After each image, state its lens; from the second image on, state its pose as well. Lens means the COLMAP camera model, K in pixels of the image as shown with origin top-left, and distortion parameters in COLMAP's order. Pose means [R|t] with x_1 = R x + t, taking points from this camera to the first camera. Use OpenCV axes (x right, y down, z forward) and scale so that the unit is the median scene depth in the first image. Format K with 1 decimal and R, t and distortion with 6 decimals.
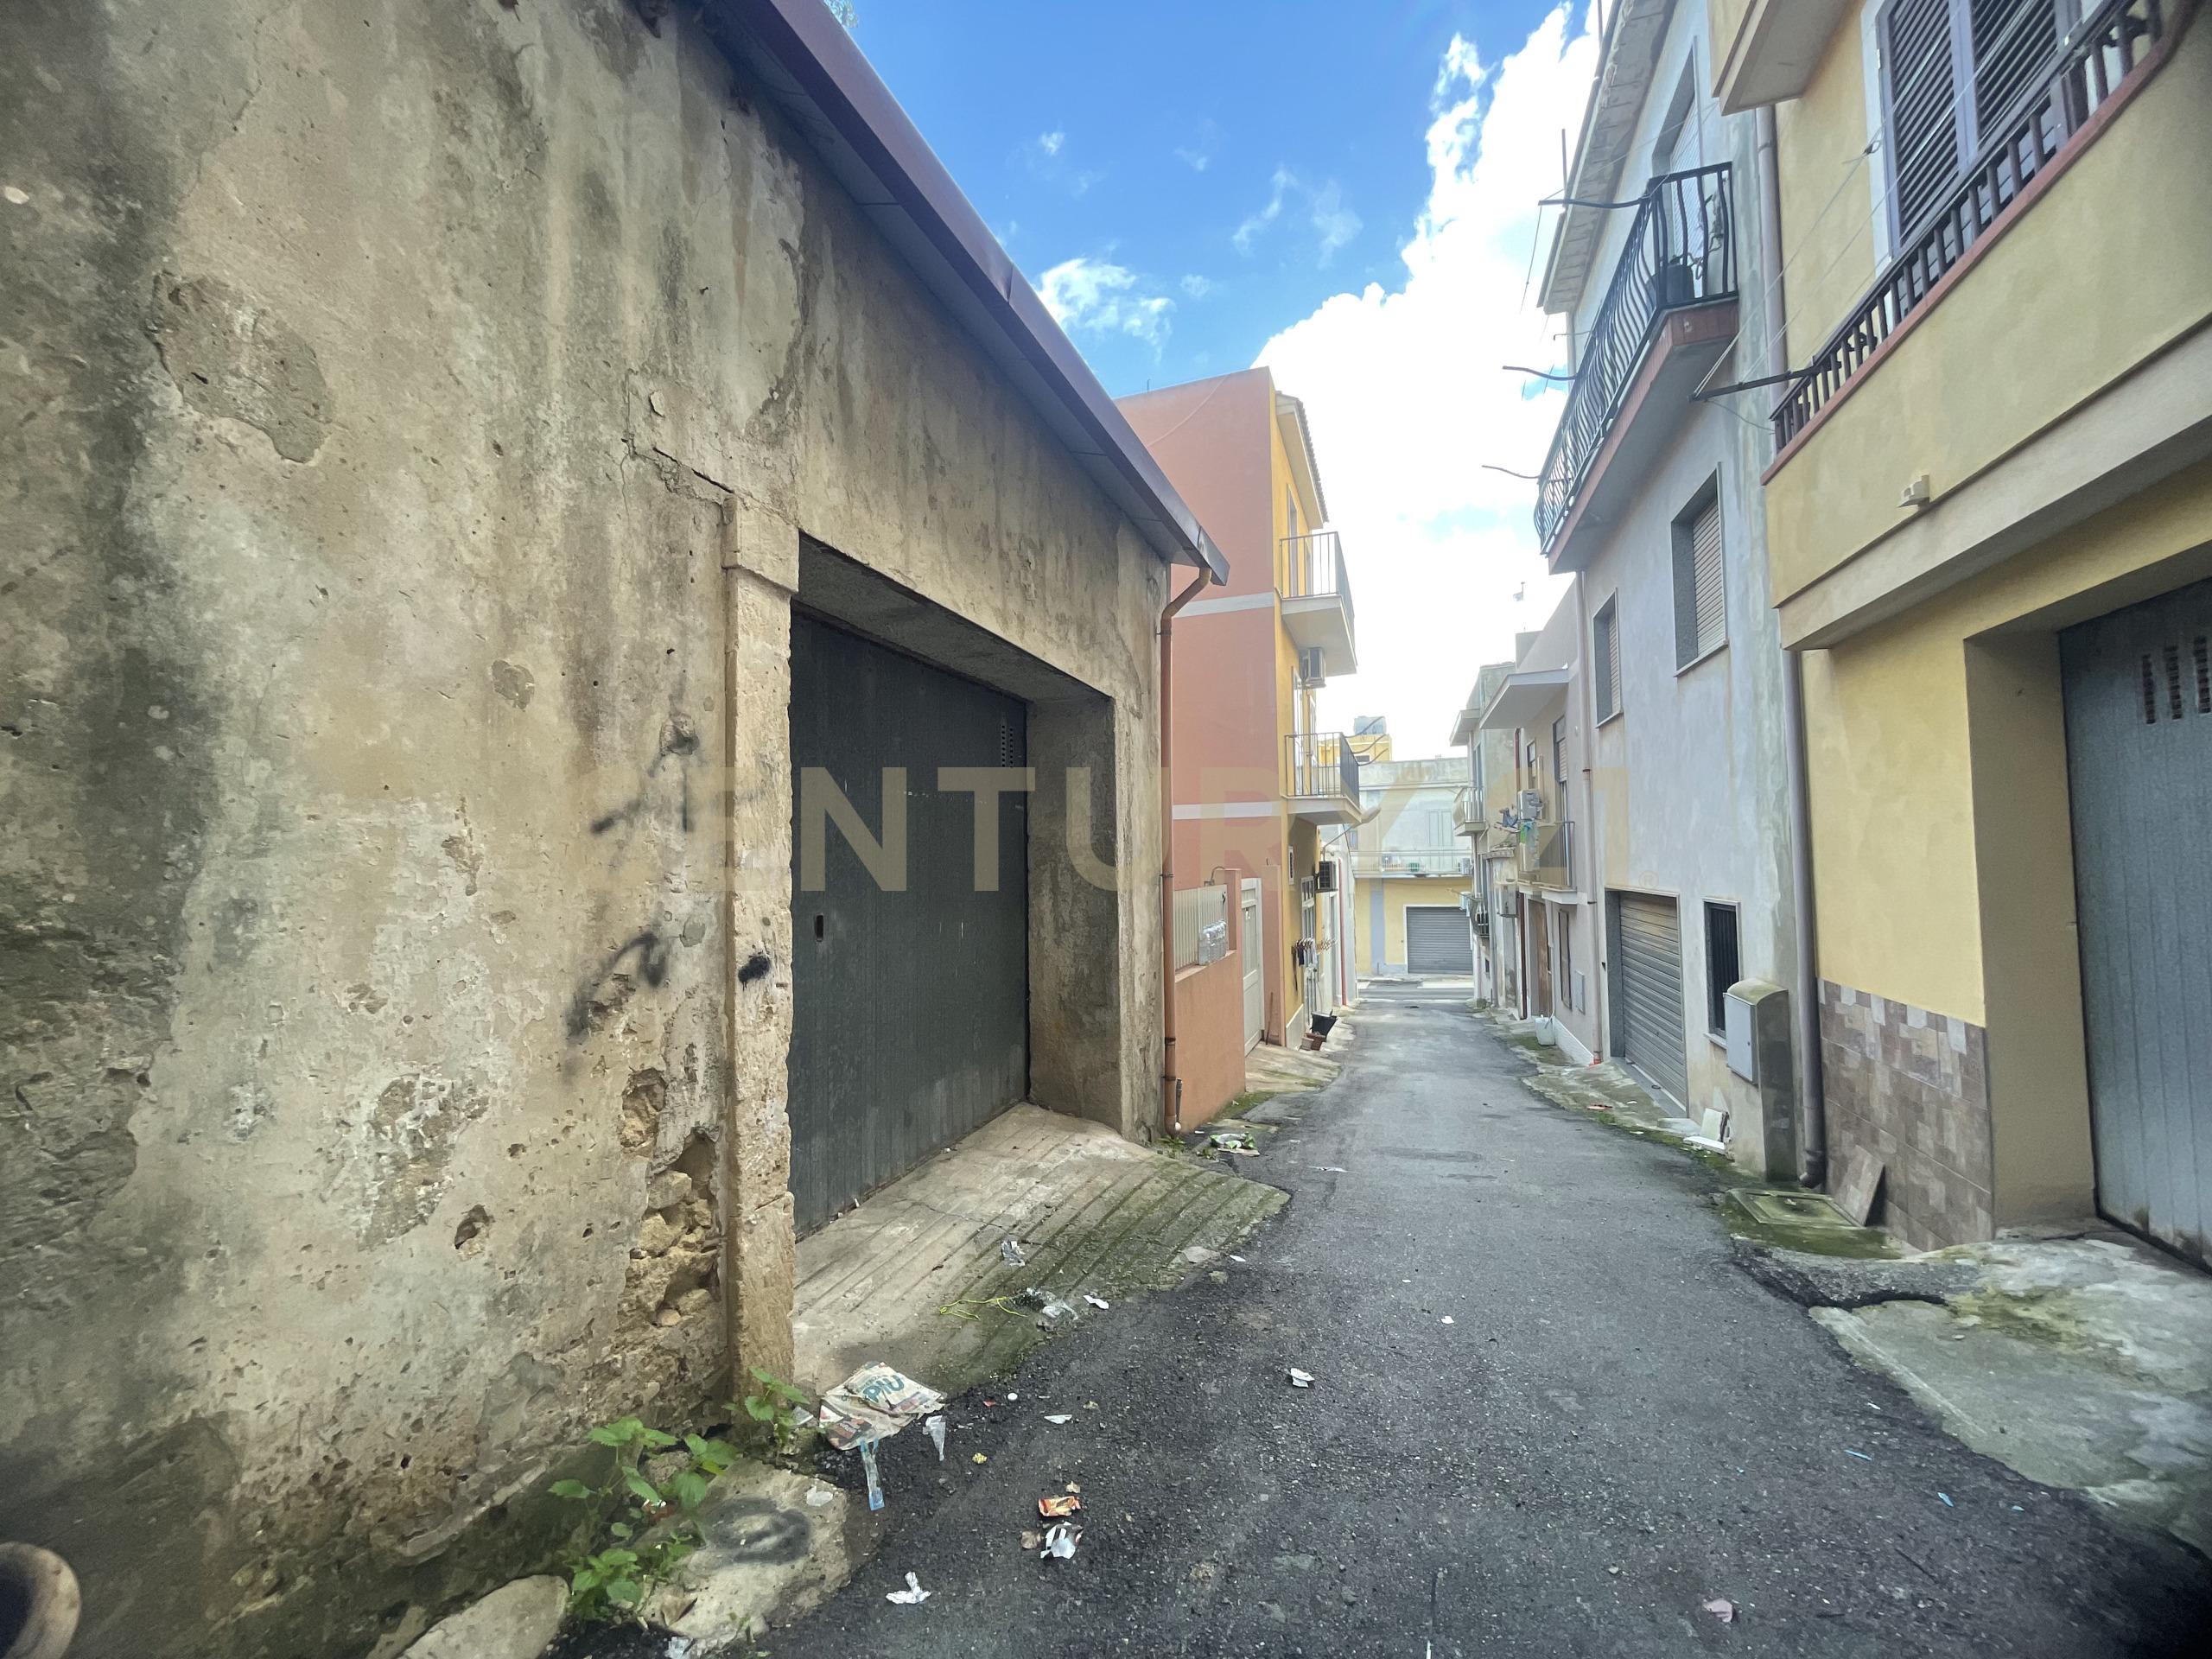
lens RADIAL K [[891.2, 0, 1103.9], [0, 891.2, 824.9], [0, 0, 1]] dist [-0.001933, -0.000416]
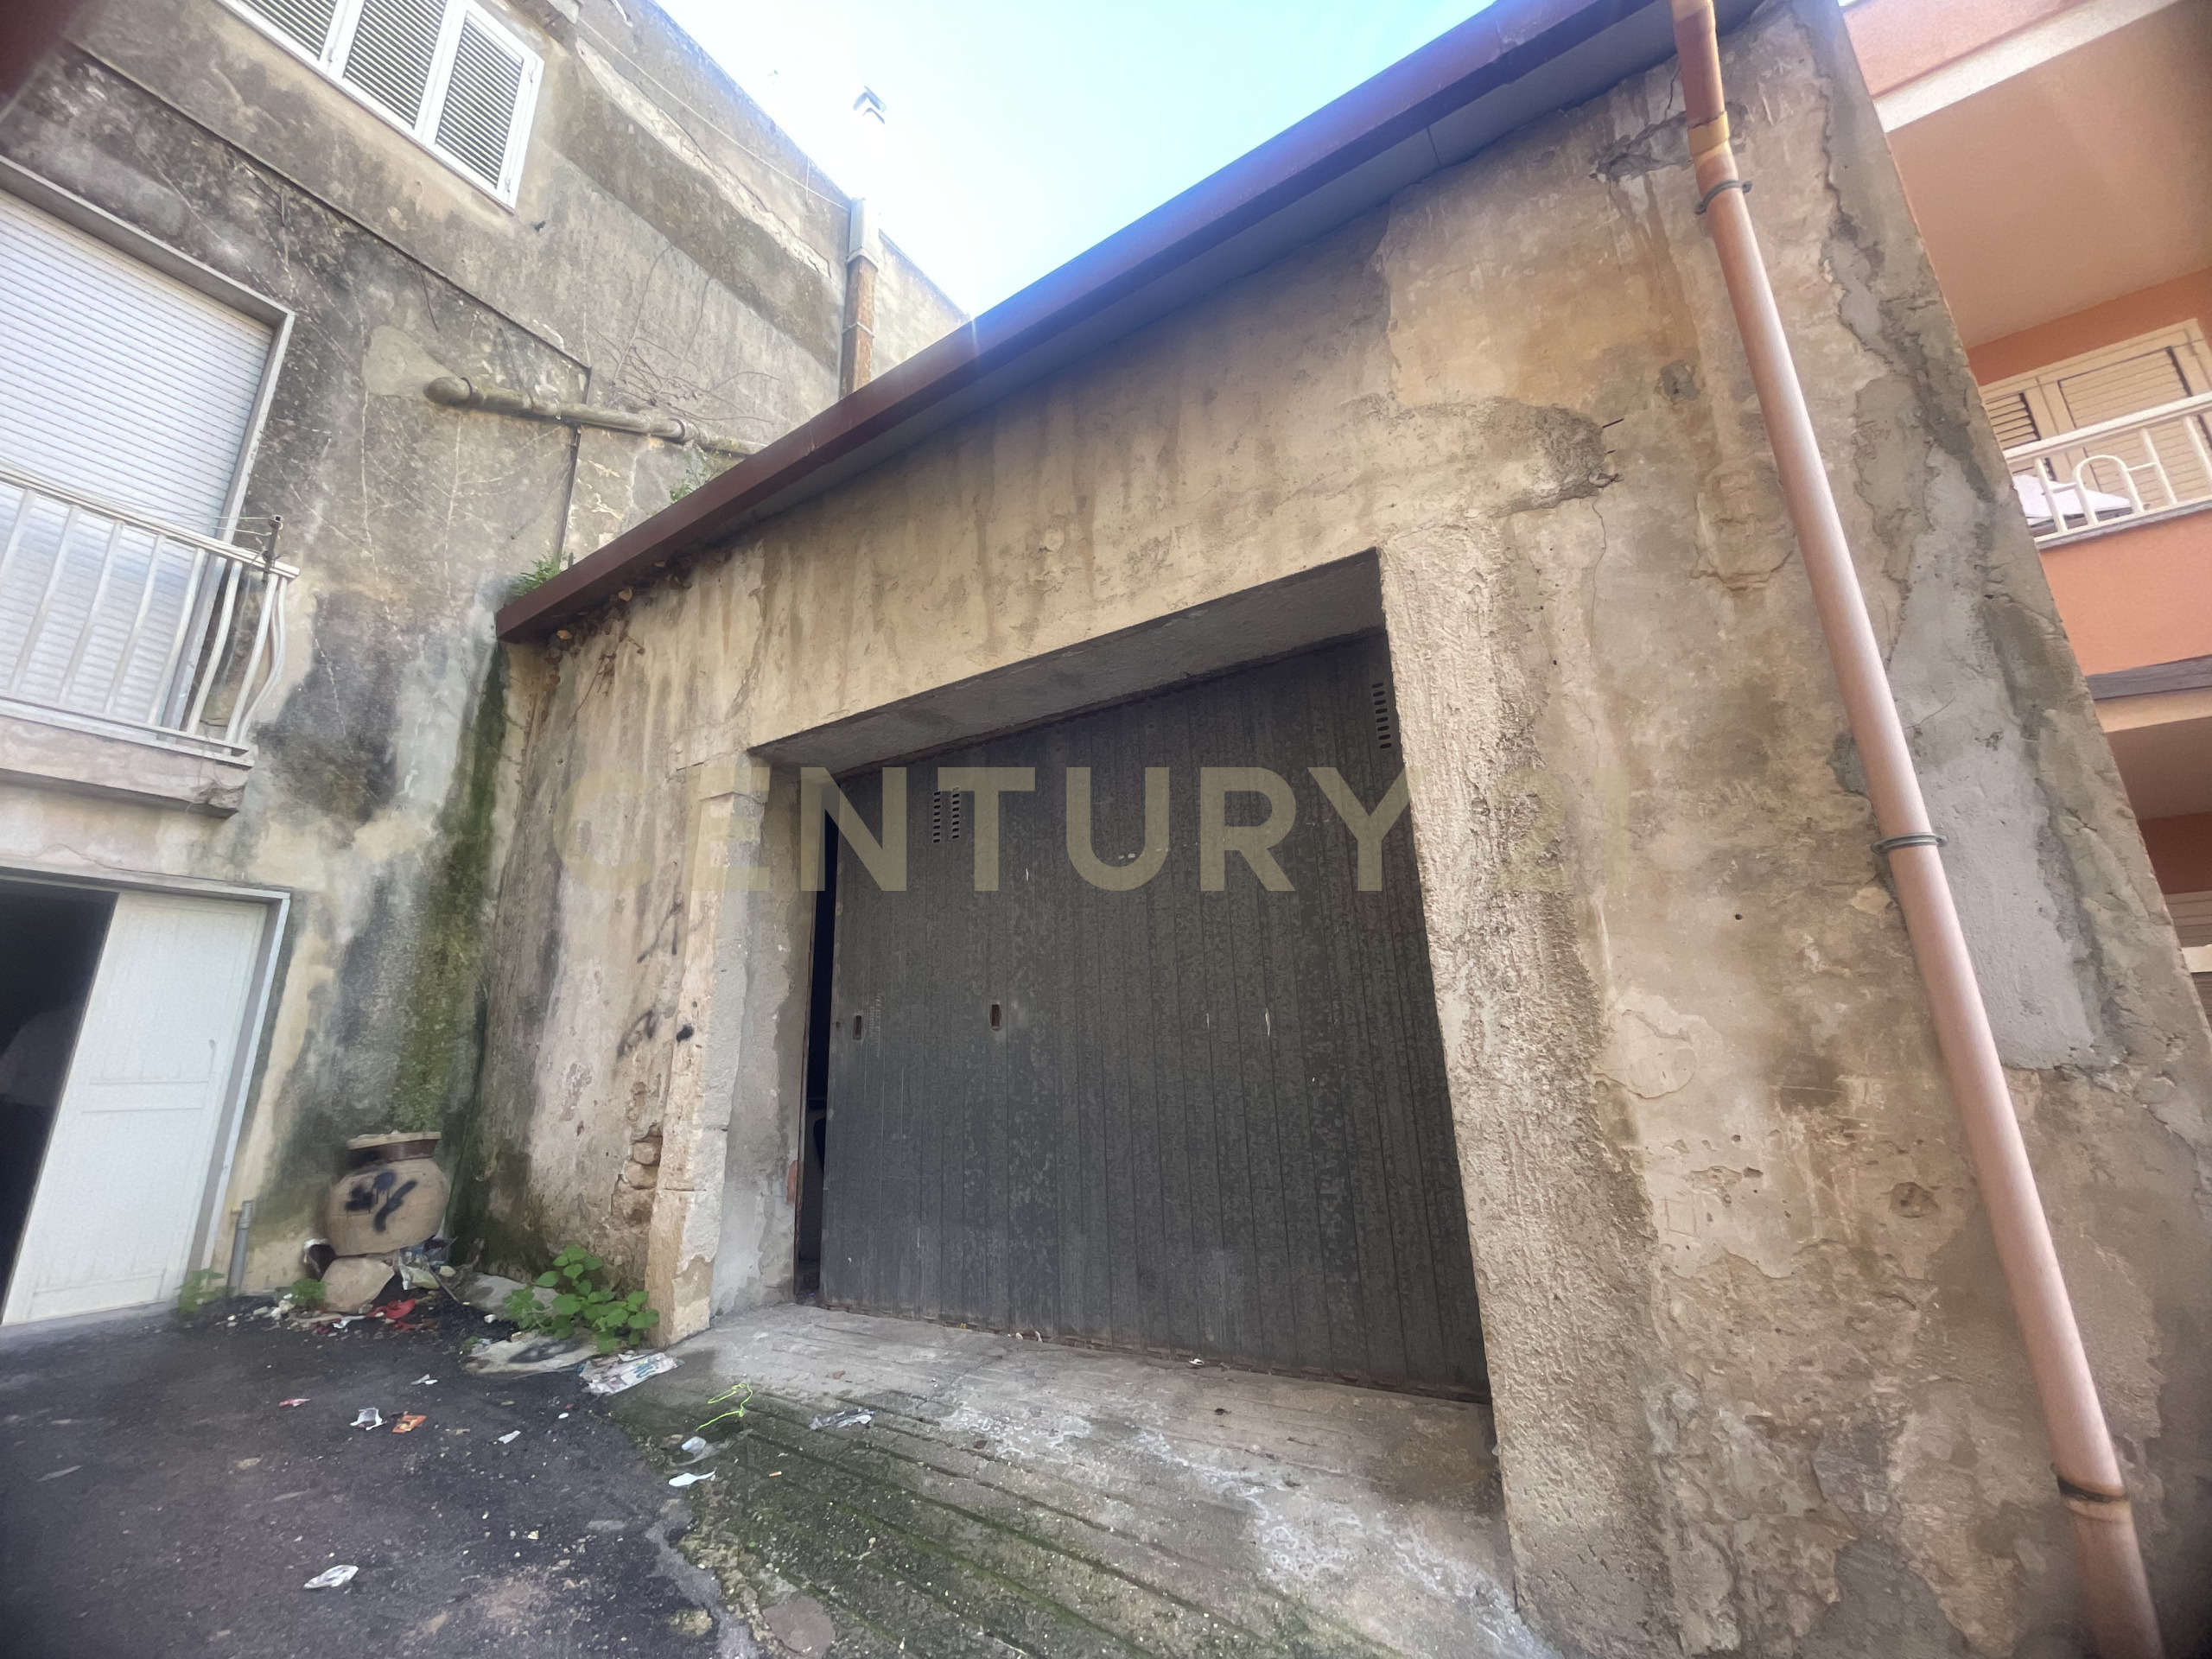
lens RADIAL K [[891.2, 0, 1103.2], [0, 891.2, 825.8], [0, 0, 1]] dist [-0.001933, -0.000416]
pose [[-0.215795, -0.246476, -0.944818, 1.041420], [0.072836, 0.960858, -0.267296, 0.279968], [0.973718, -0.126498, -0.189396, 2.045635]]
